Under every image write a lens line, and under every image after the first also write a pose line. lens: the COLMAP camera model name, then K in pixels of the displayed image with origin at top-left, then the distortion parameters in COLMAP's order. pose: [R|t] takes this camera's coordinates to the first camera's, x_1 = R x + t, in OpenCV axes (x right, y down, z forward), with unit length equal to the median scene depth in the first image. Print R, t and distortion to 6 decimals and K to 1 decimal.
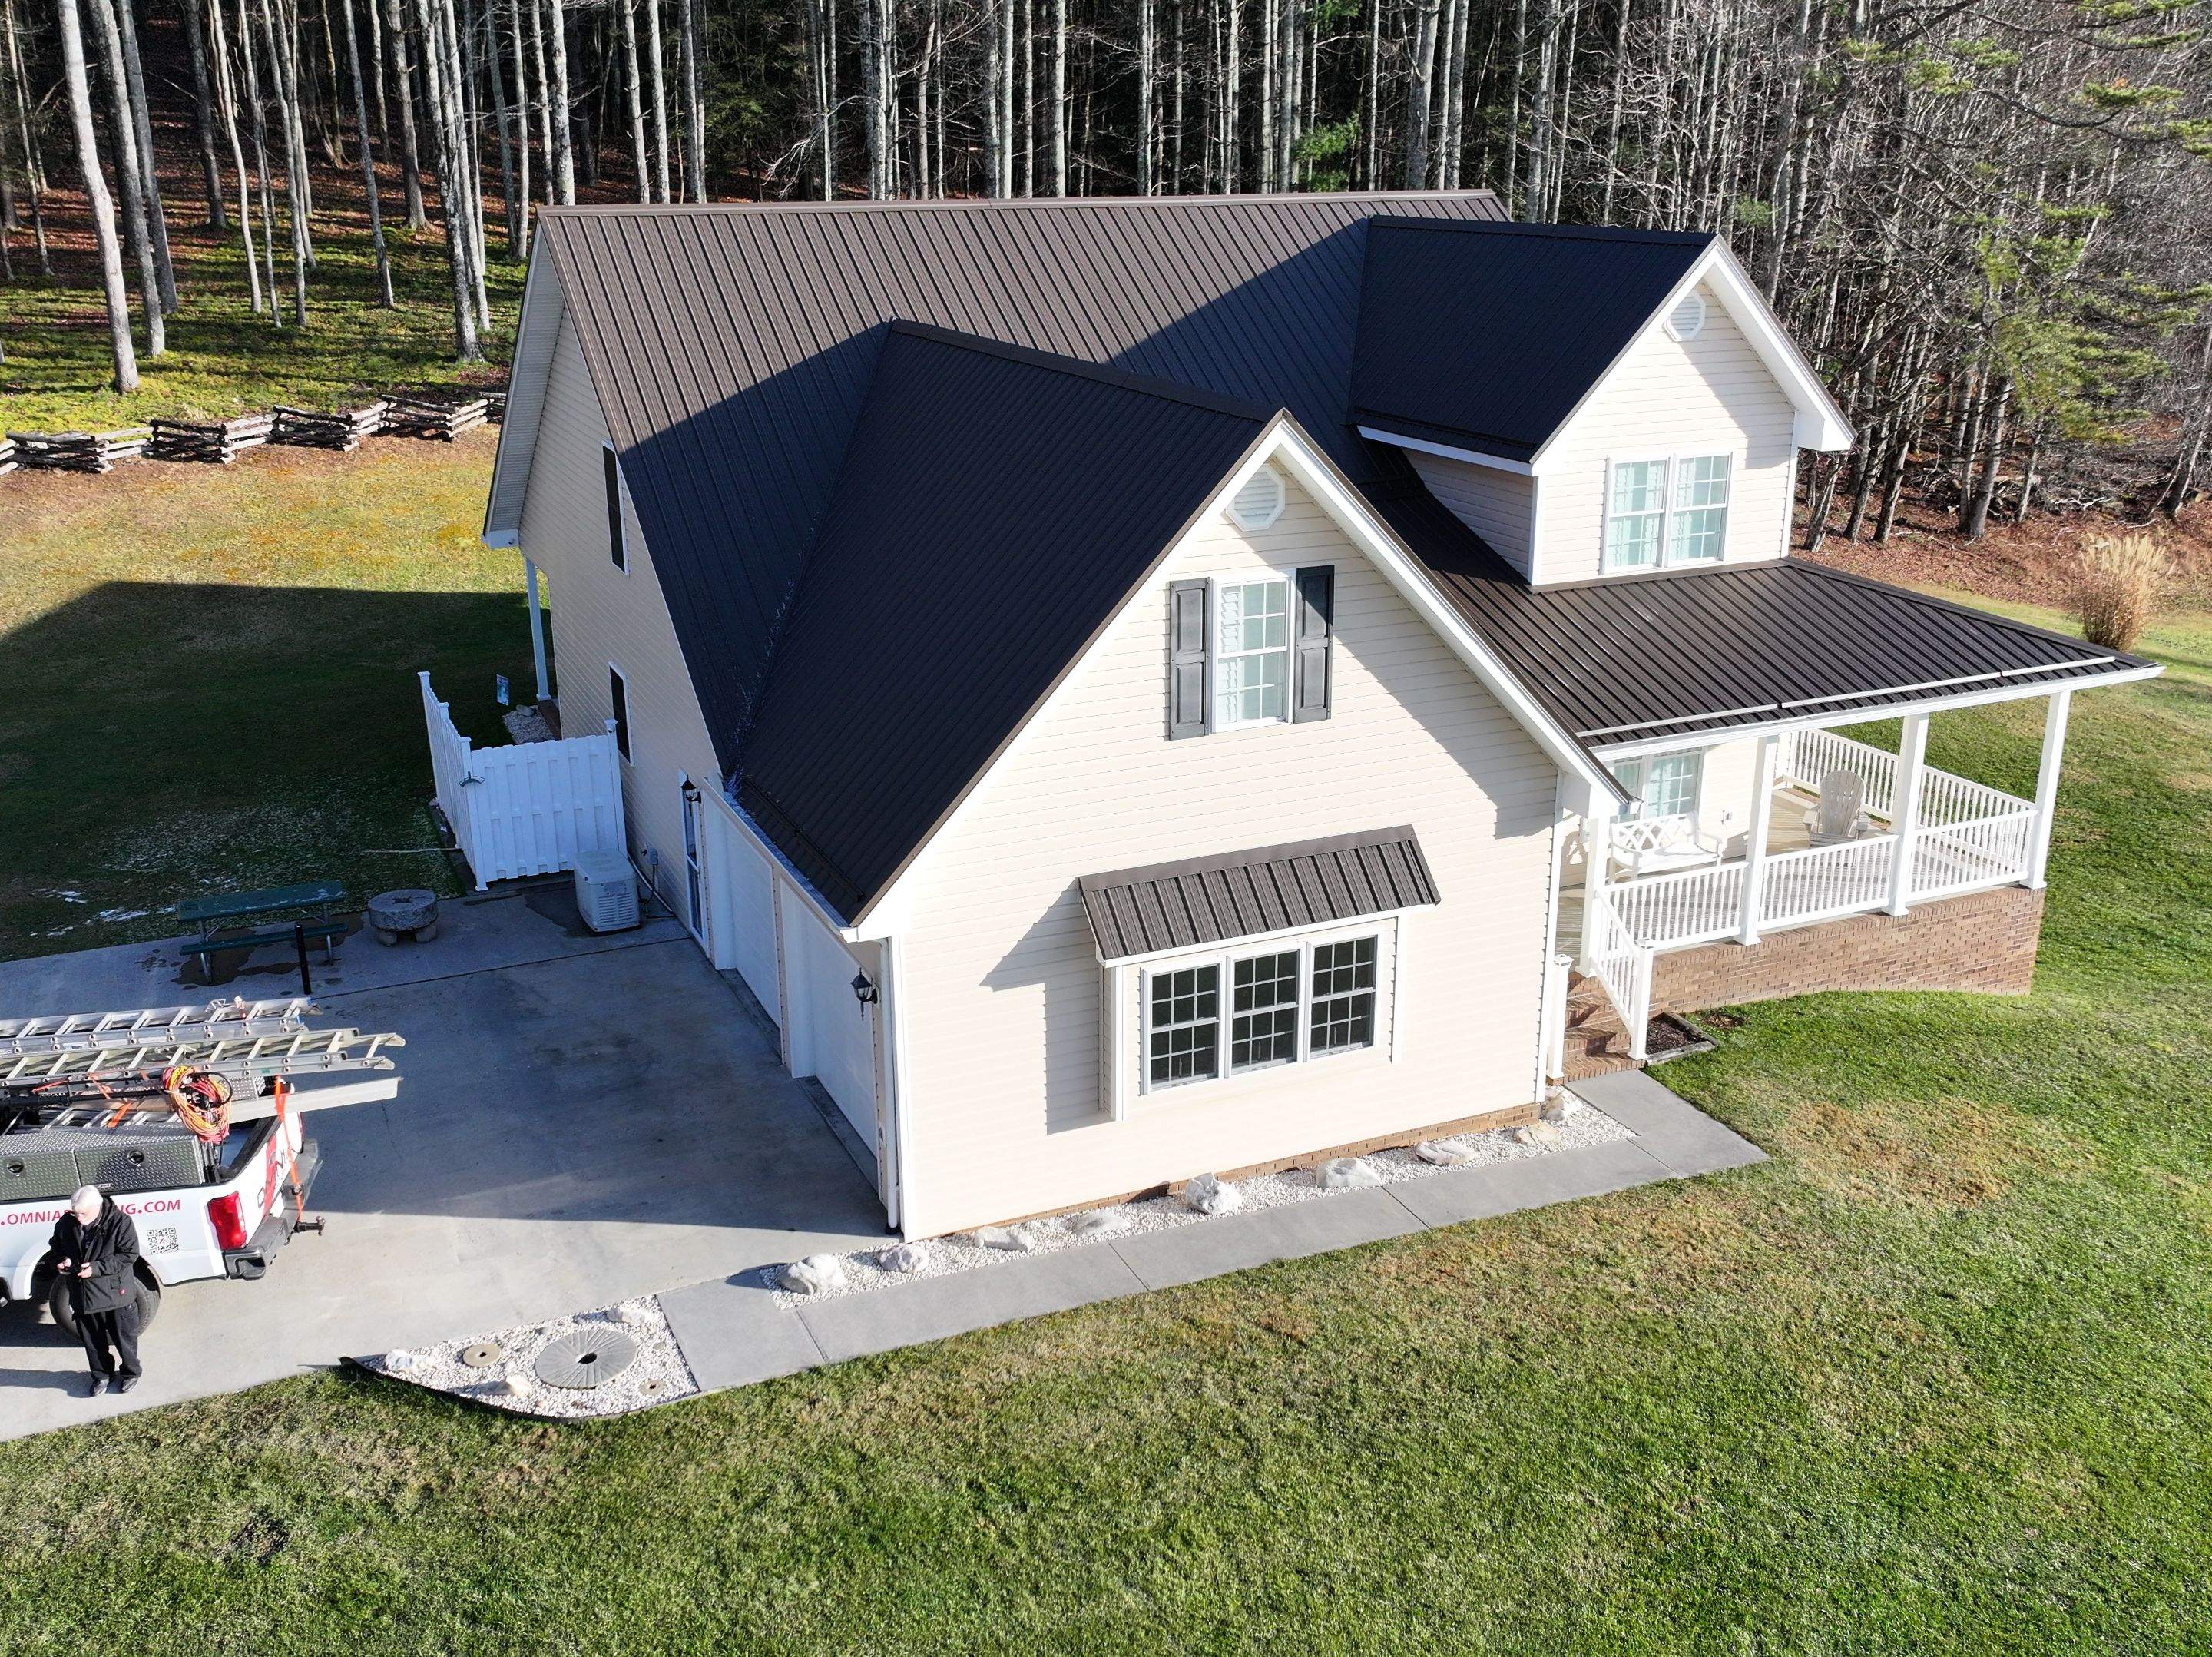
lens RADIAL K [[2062.9, 0, 1106.0], [0, 2062.9, 828.5], [0, 0, 1]] dist [0.007879, 0.028748]
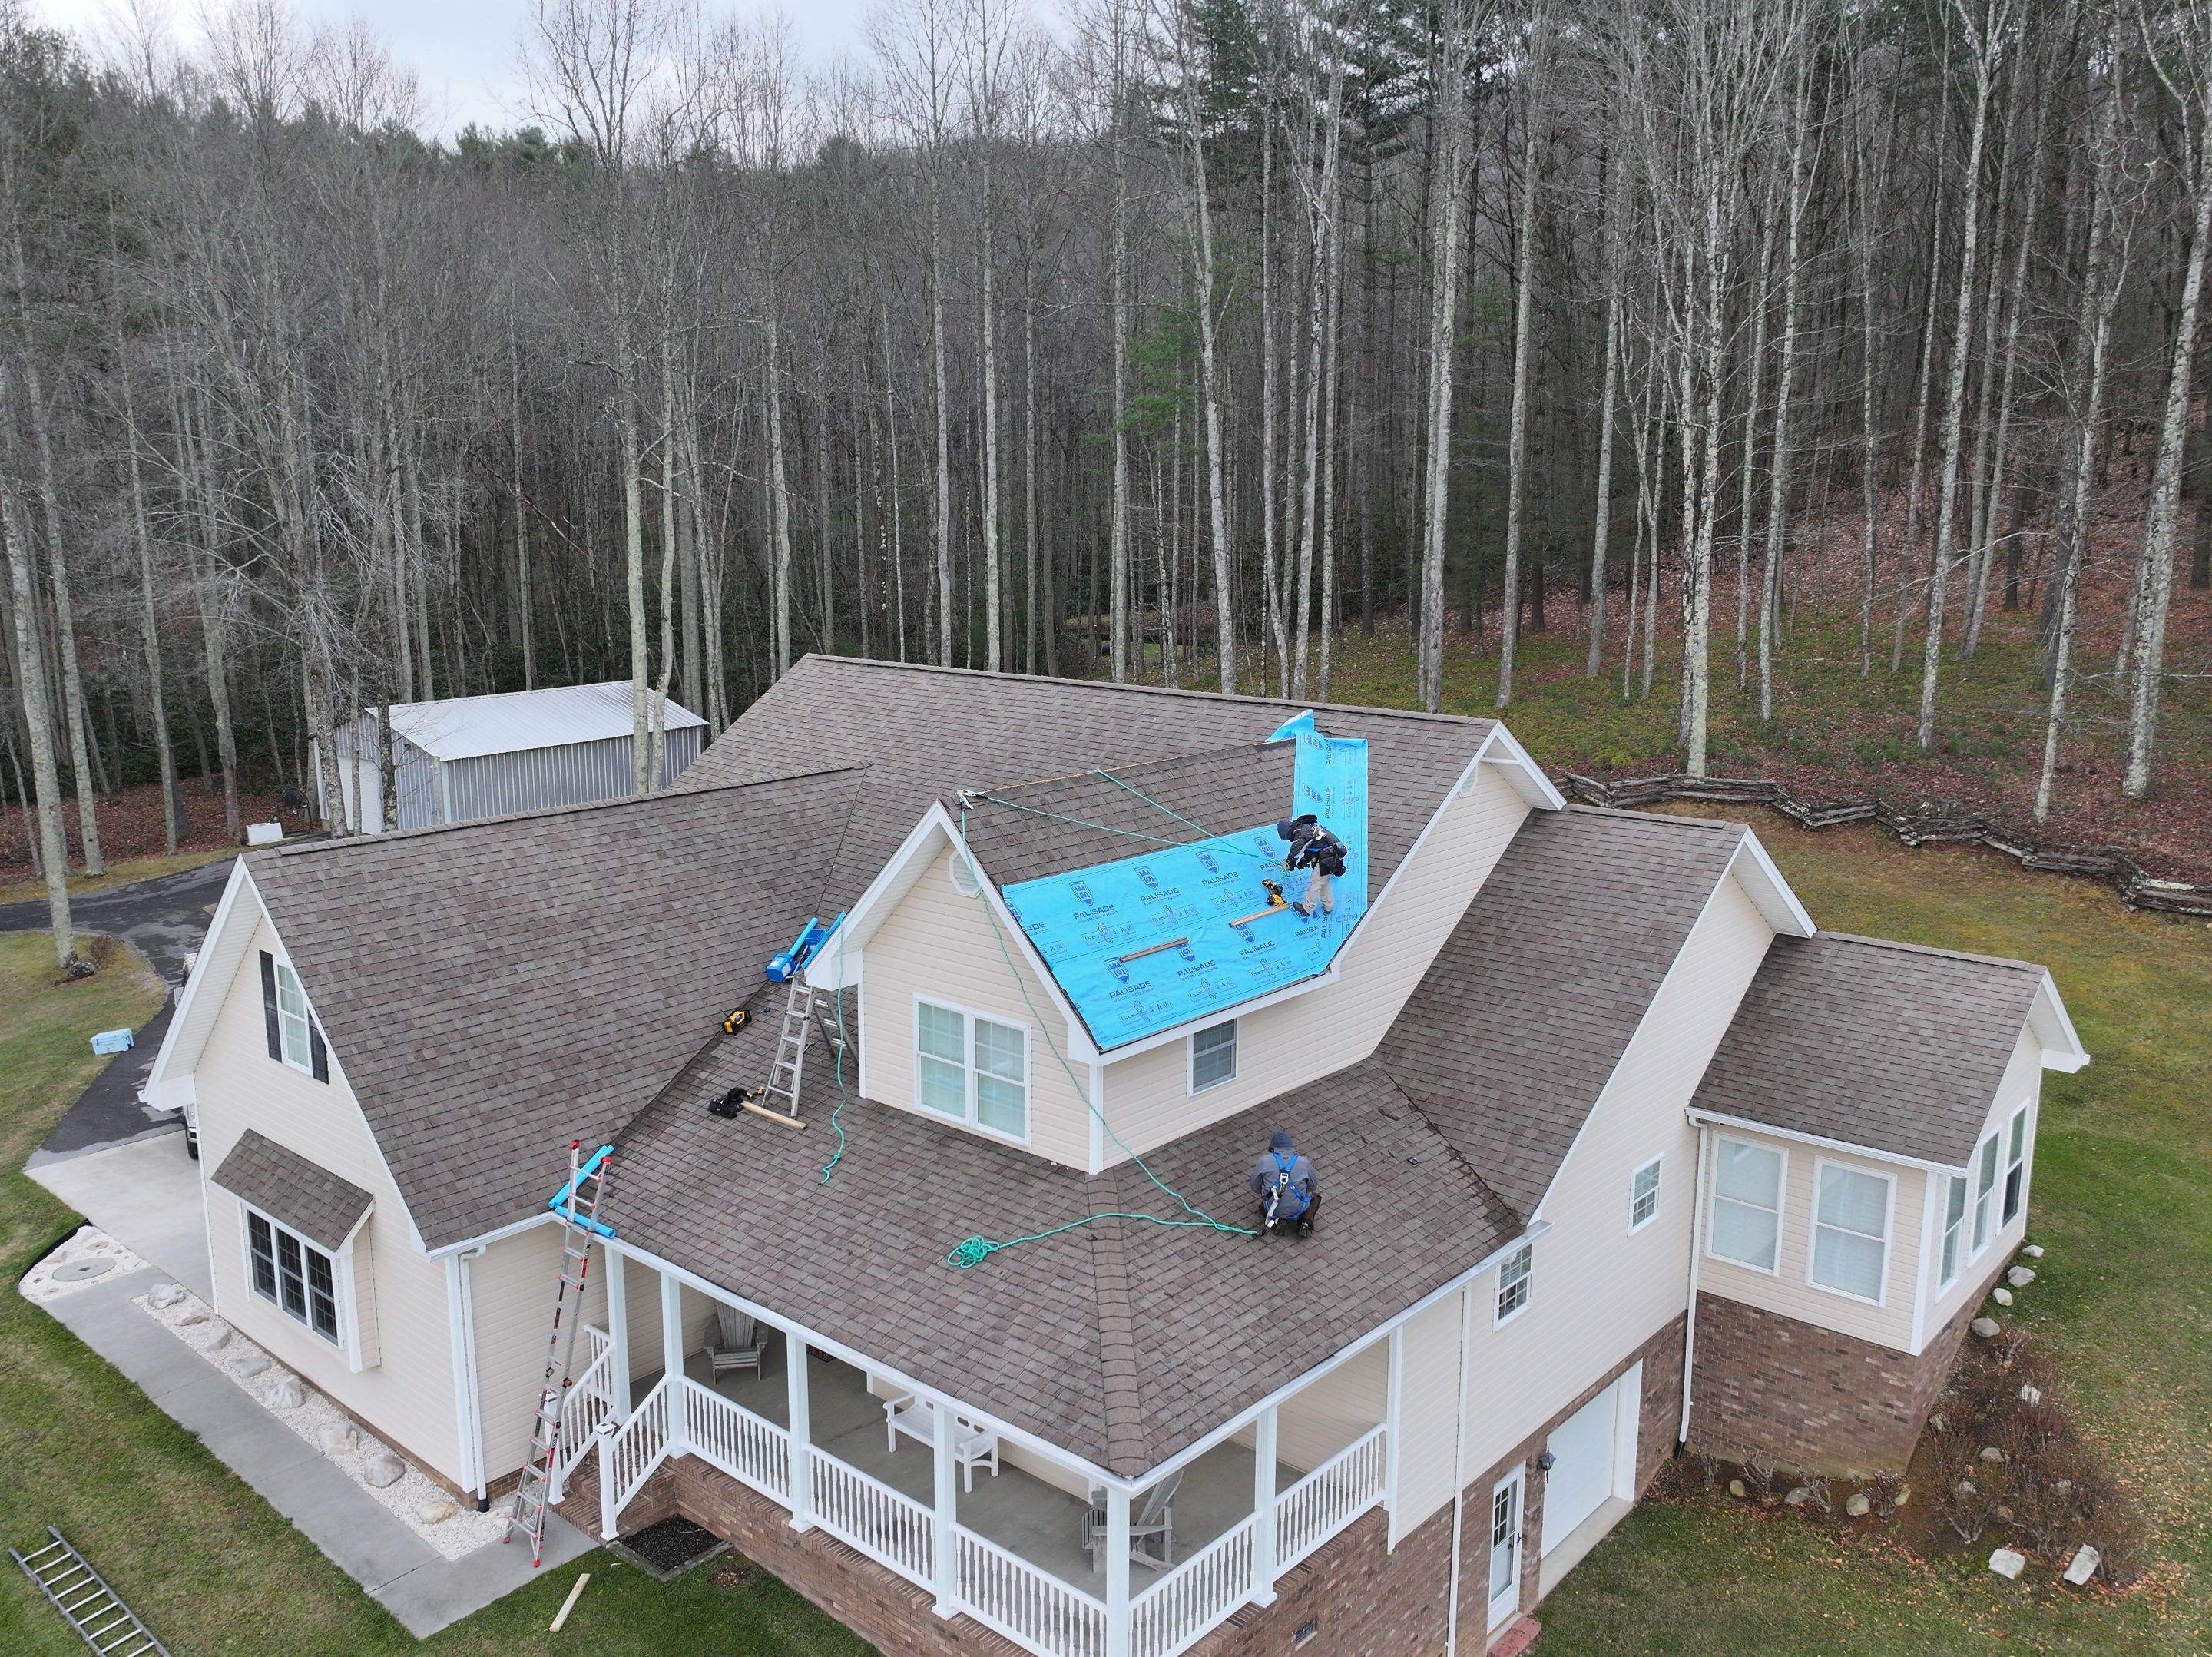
lens RADIAL K [[1793.5, 0, 1107.6], [0, 1793.5, 837.0], [0, 0, 1]] dist [-0.008262, 0.030943]
pose [[0.413216, 0.180013, -0.892664, 1.291899], [-0.291589, 0.954810, 0.057568, -0.410730], [0.862687, 0.236503, 0.447032, 0.856016]]
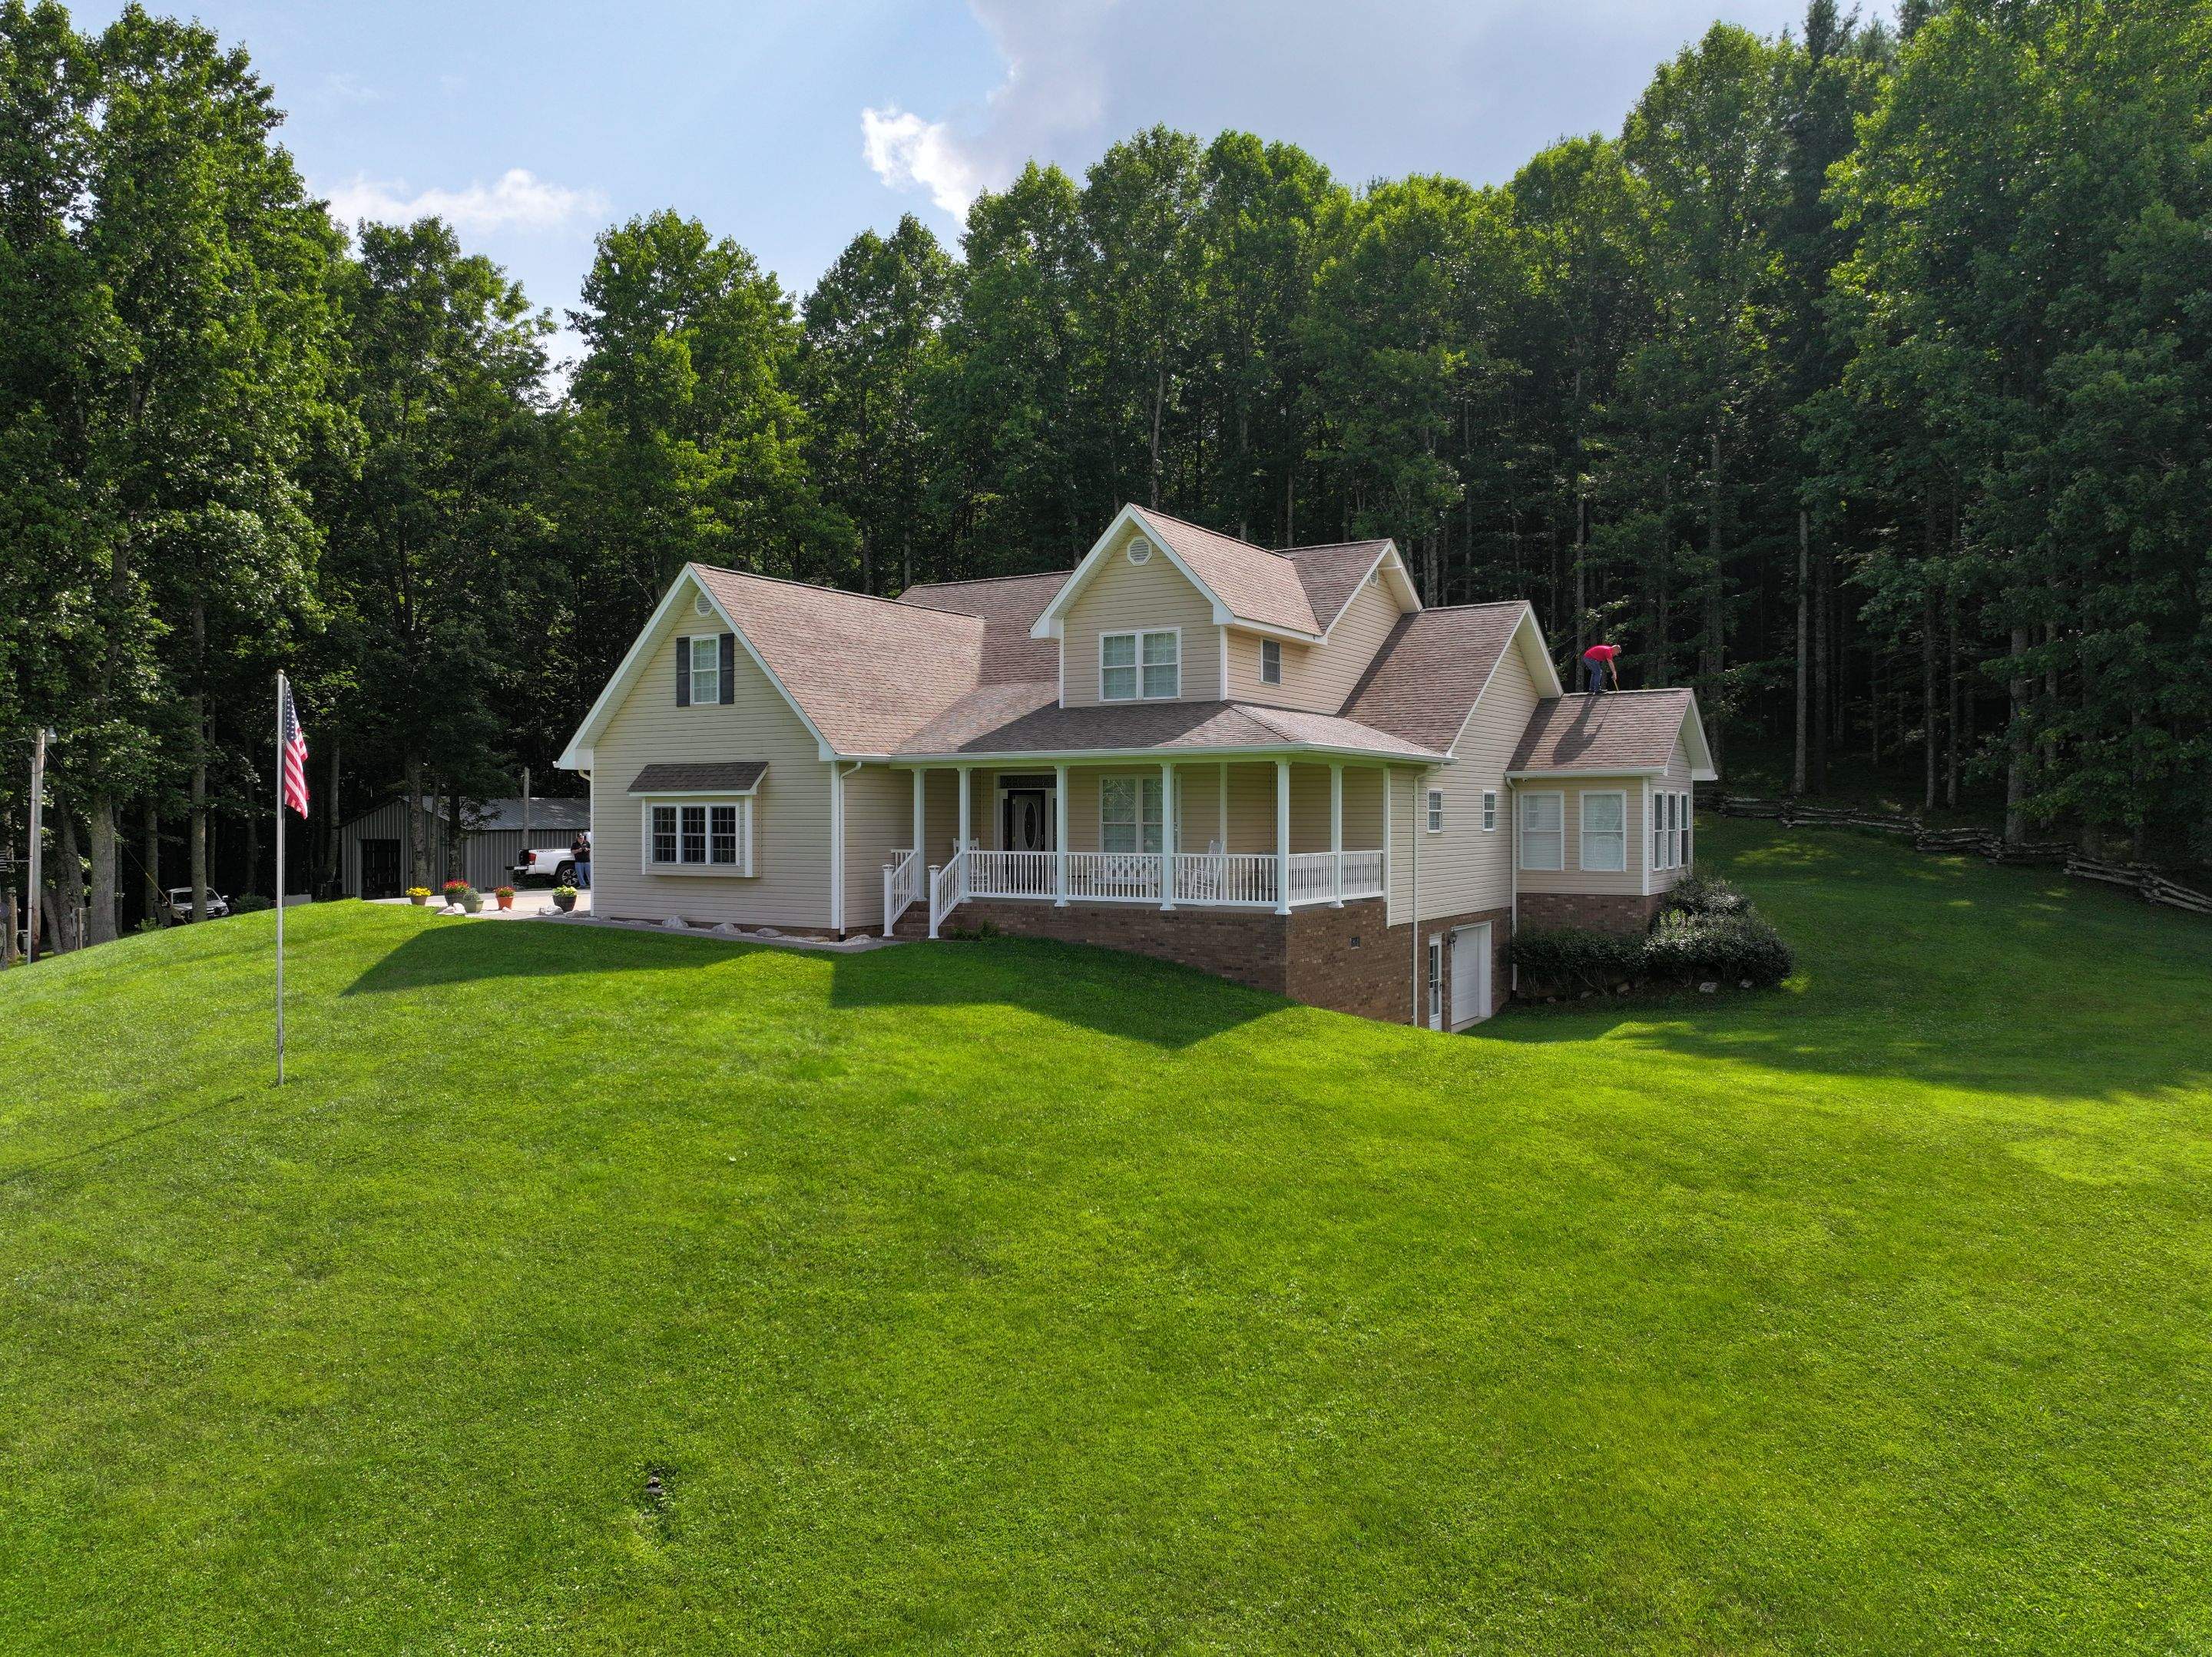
lens RADIAL K [[1587.4, 0, 1100.0], [0, 1587.4, 816.3], [0, 0, 1]] dist [0.008481, 0.001999]
pose [[0.556287, 0.009082, -0.830941, 1.686034], [-0.265524, 0.949463, -0.167382, 0.233682], [0.787428, 0.313747, 0.530585, 0.436089]]
